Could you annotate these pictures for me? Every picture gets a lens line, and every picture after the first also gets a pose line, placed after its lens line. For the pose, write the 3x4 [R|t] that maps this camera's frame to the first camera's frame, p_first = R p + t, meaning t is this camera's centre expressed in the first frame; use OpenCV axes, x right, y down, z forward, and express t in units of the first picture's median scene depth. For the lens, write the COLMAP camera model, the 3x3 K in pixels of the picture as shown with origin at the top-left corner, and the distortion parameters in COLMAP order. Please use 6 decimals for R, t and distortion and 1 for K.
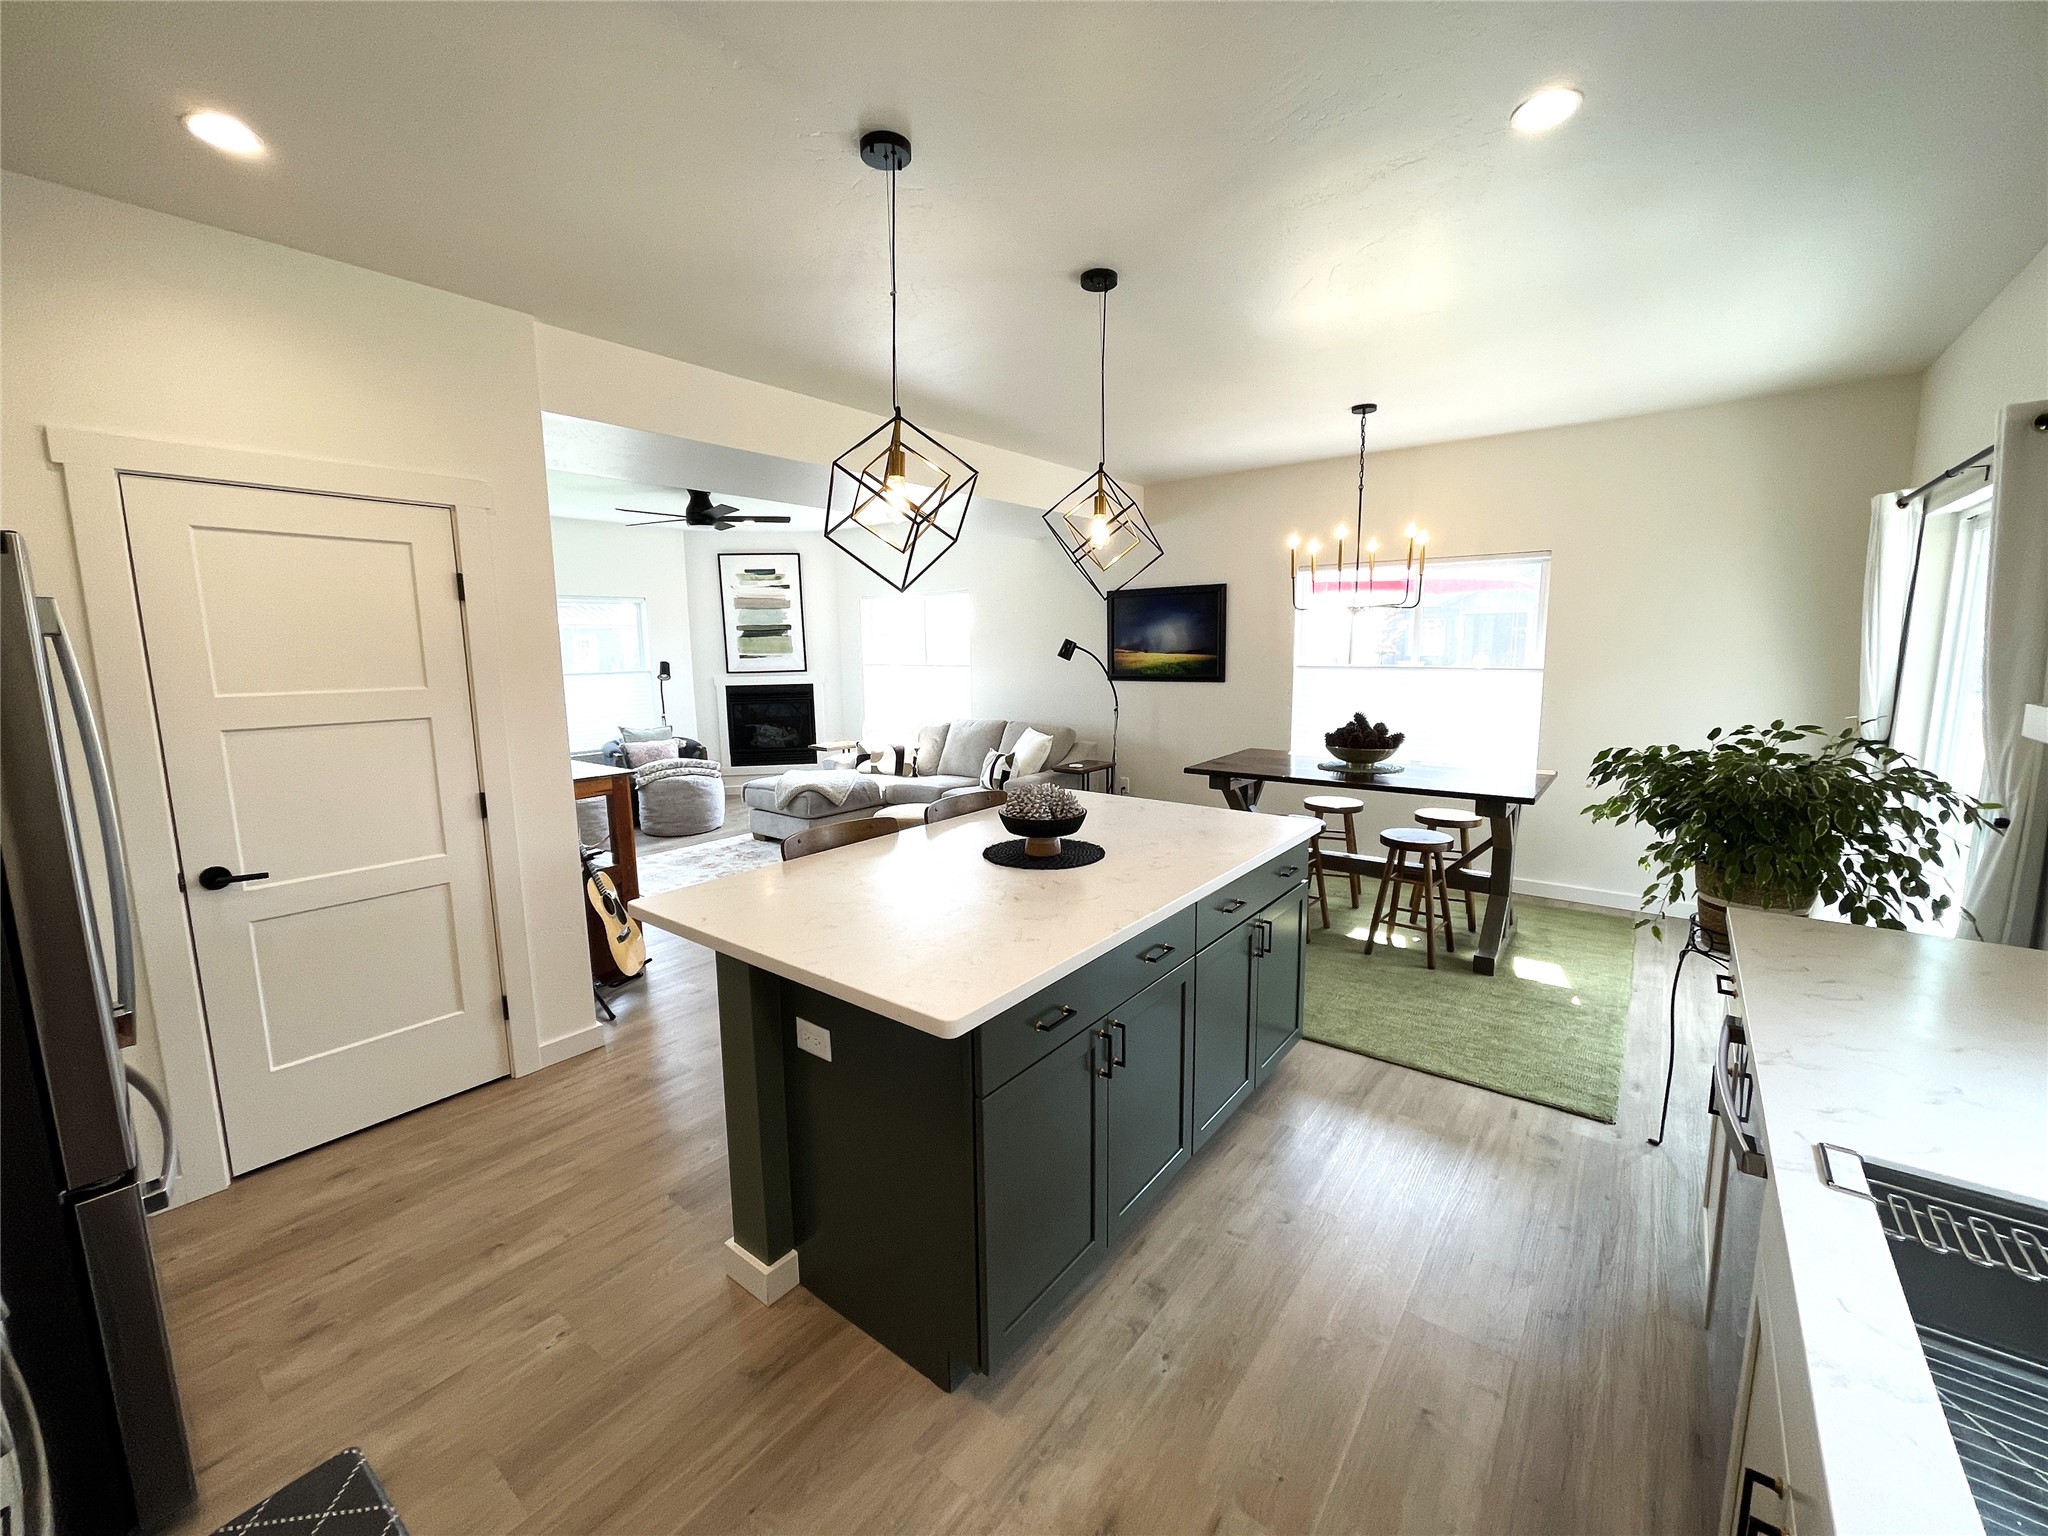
lens RADIAL K [[820.4, 0, 1021.5], [0, 820.4, 764.4], [0, 0, 1]] dist [0.002197, -0.004739]
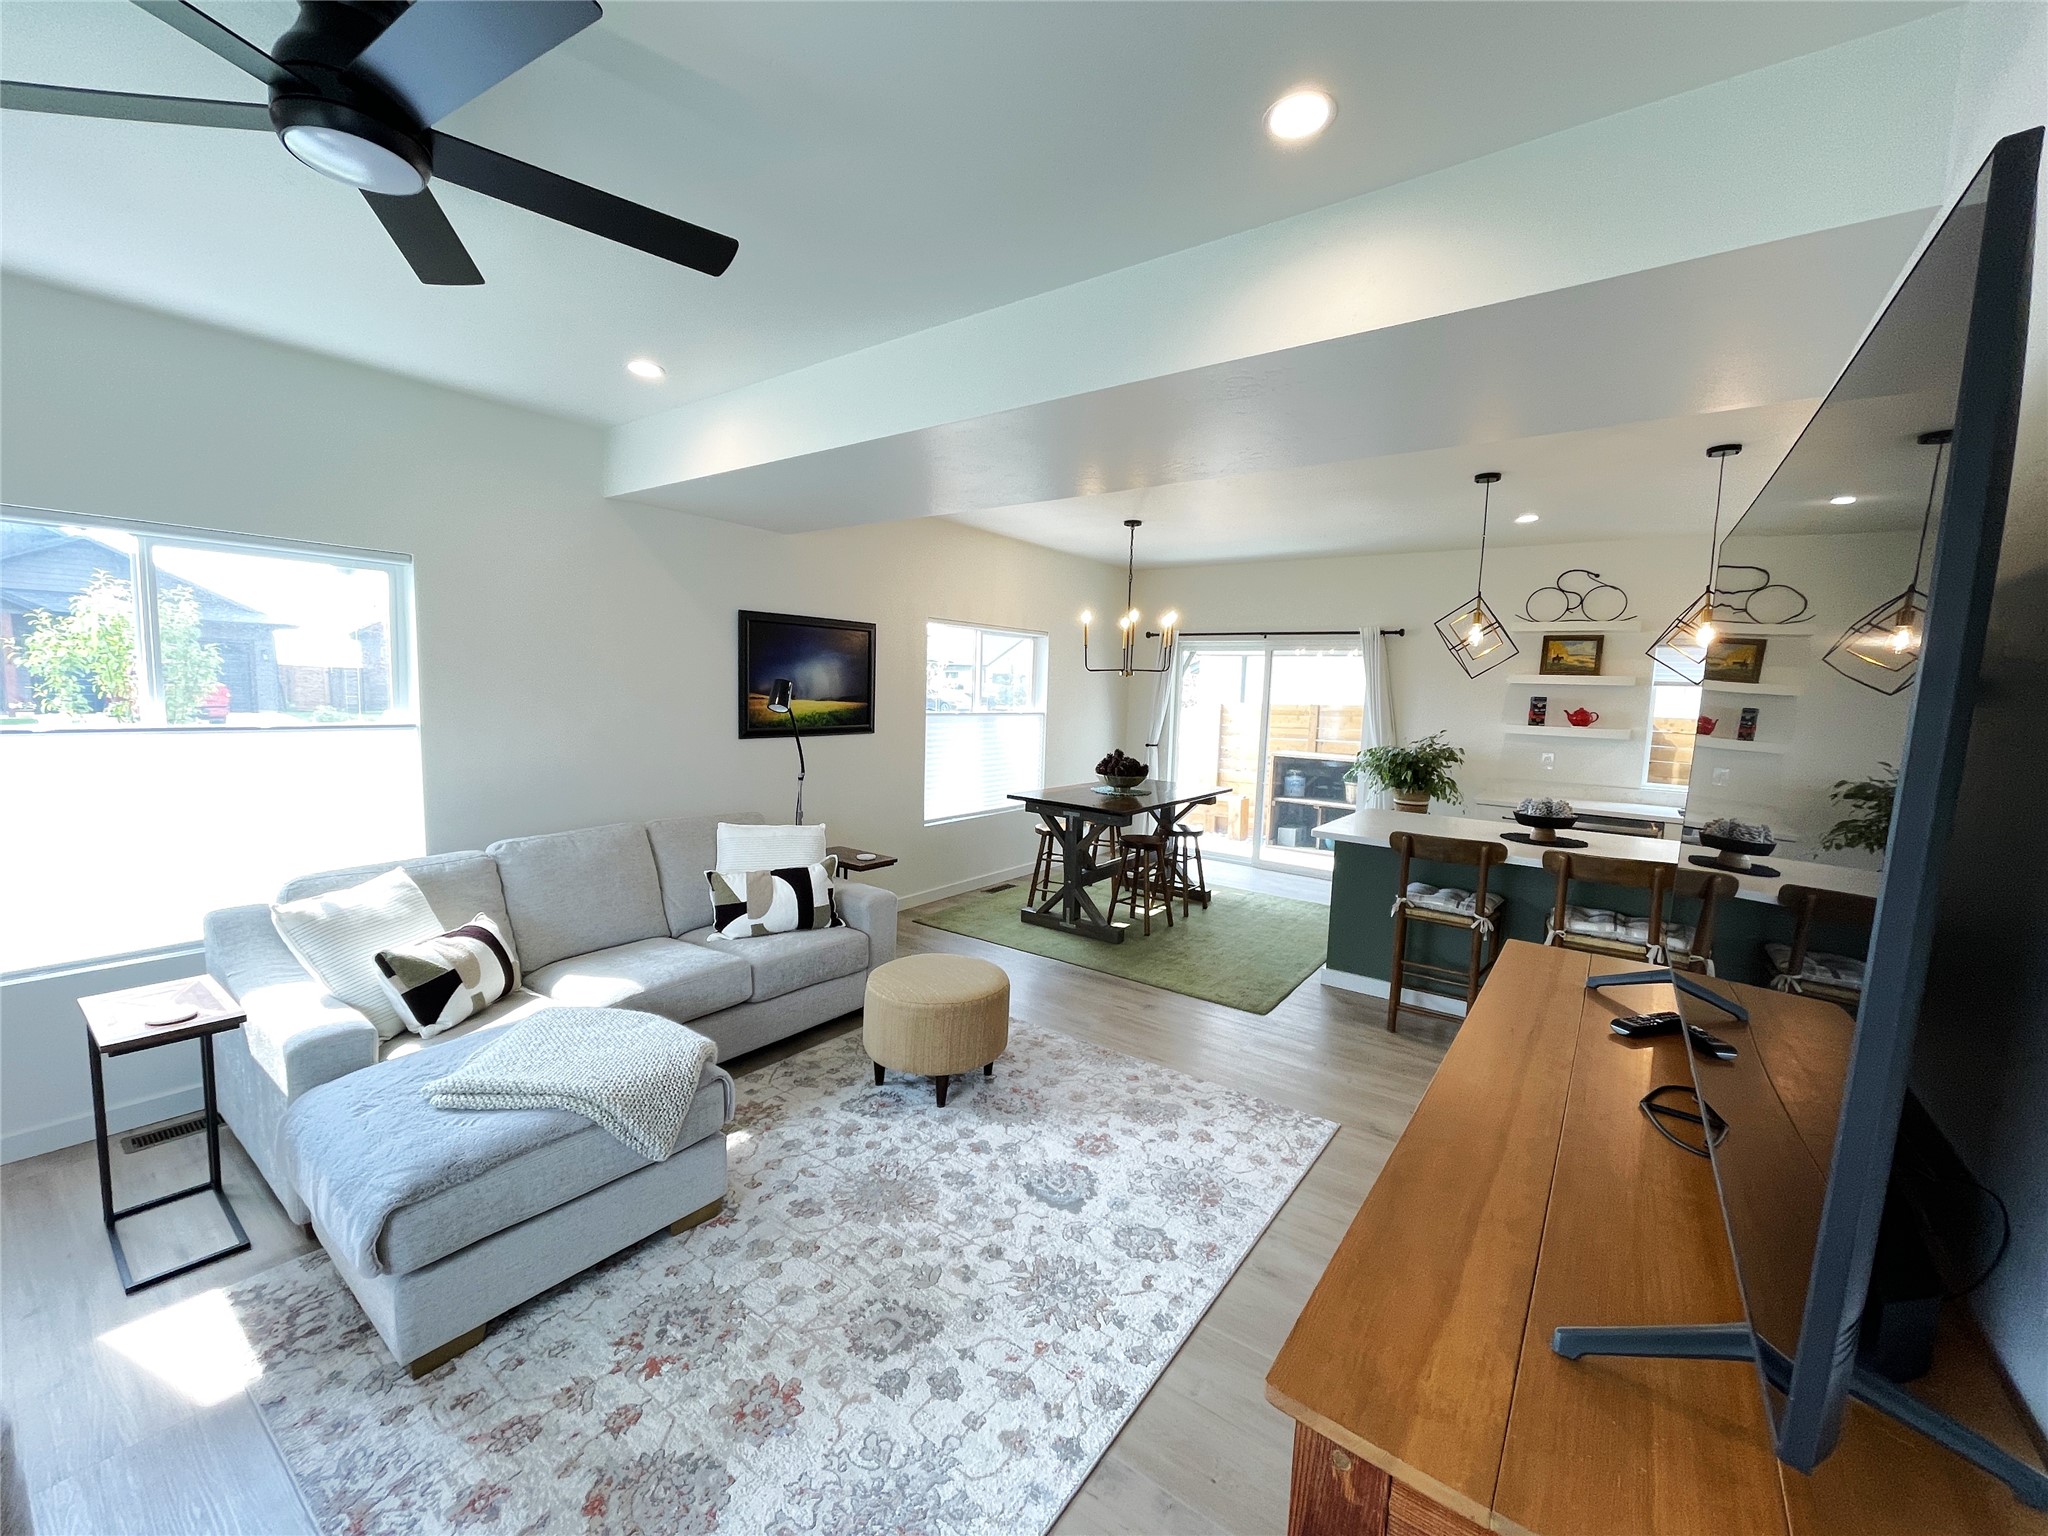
lens RADIAL K [[820.4, 0, 1021.5], [0, 820.4, 764.4], [0, 0, 1]] dist [0.002197, -0.004739]
pose [[-0.020542, -0.084310, 0.996228, -0.630911], [0.110641, 0.990126, 0.086075, -0.123891], [-0.993648, 0.111992, -0.011011, 0.840759]]
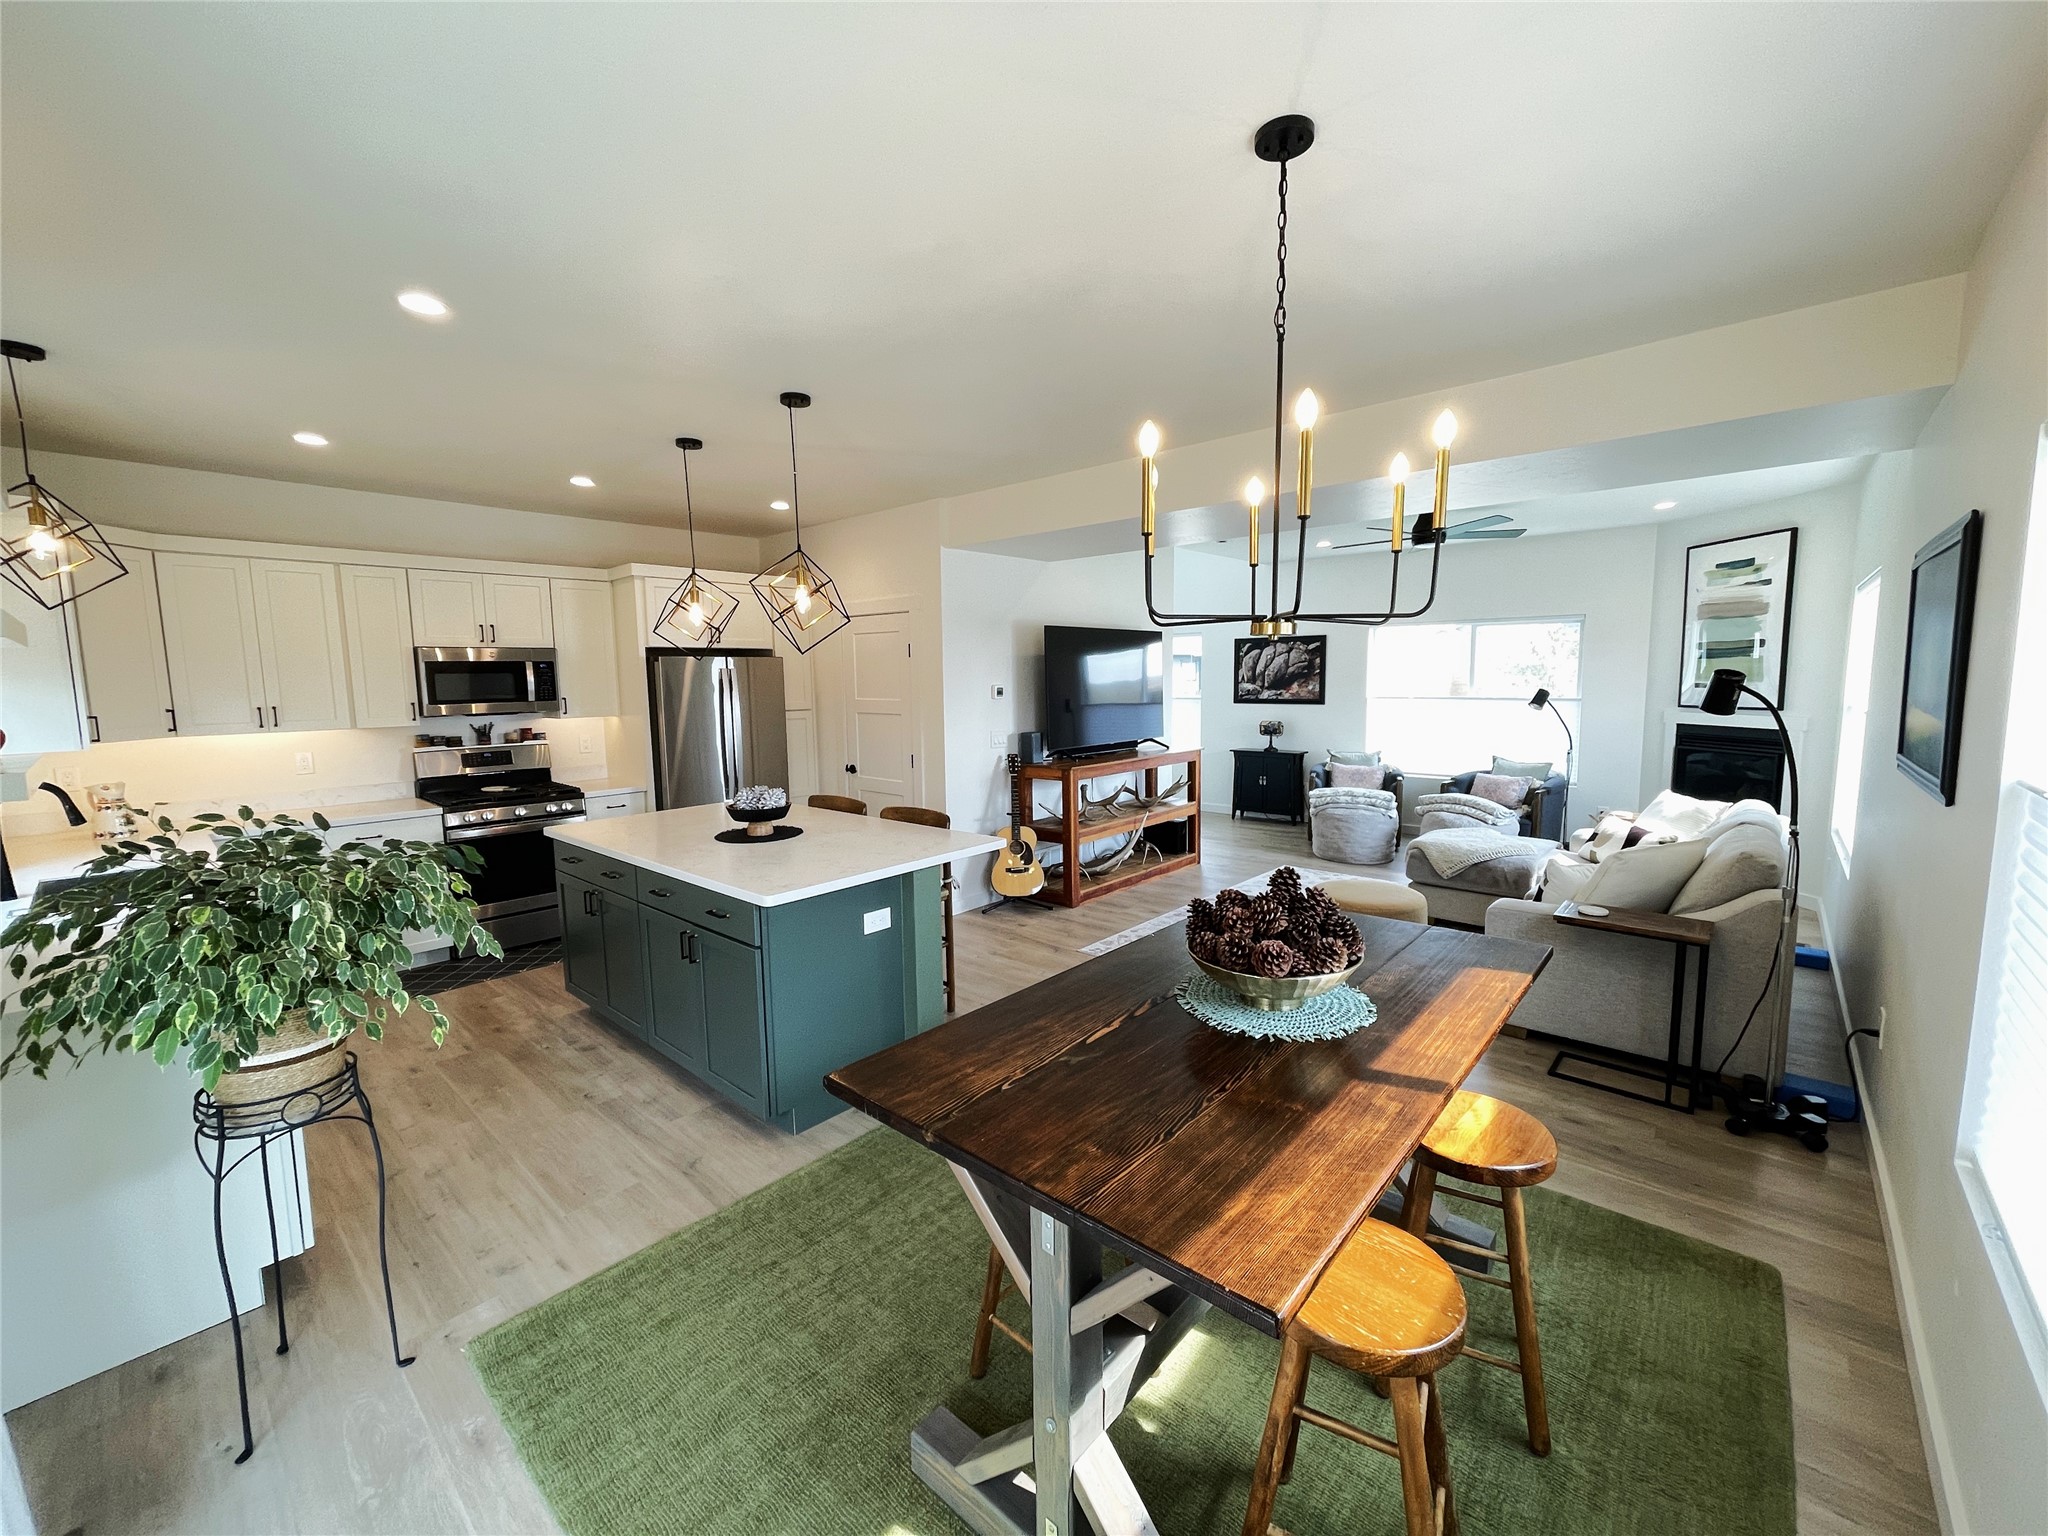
lens RADIAL K [[820.4, 0, 1021.5], [0, 820.4, 764.4], [0, 0, 1]] dist [0.002197, -0.004739]
pose [[-0.070485, 0.122036, -0.990020, 0.590295], [-0.127615, 0.983230, 0.130284, -0.111847], [0.989316, 0.135524, -0.053729, 0.634463]]
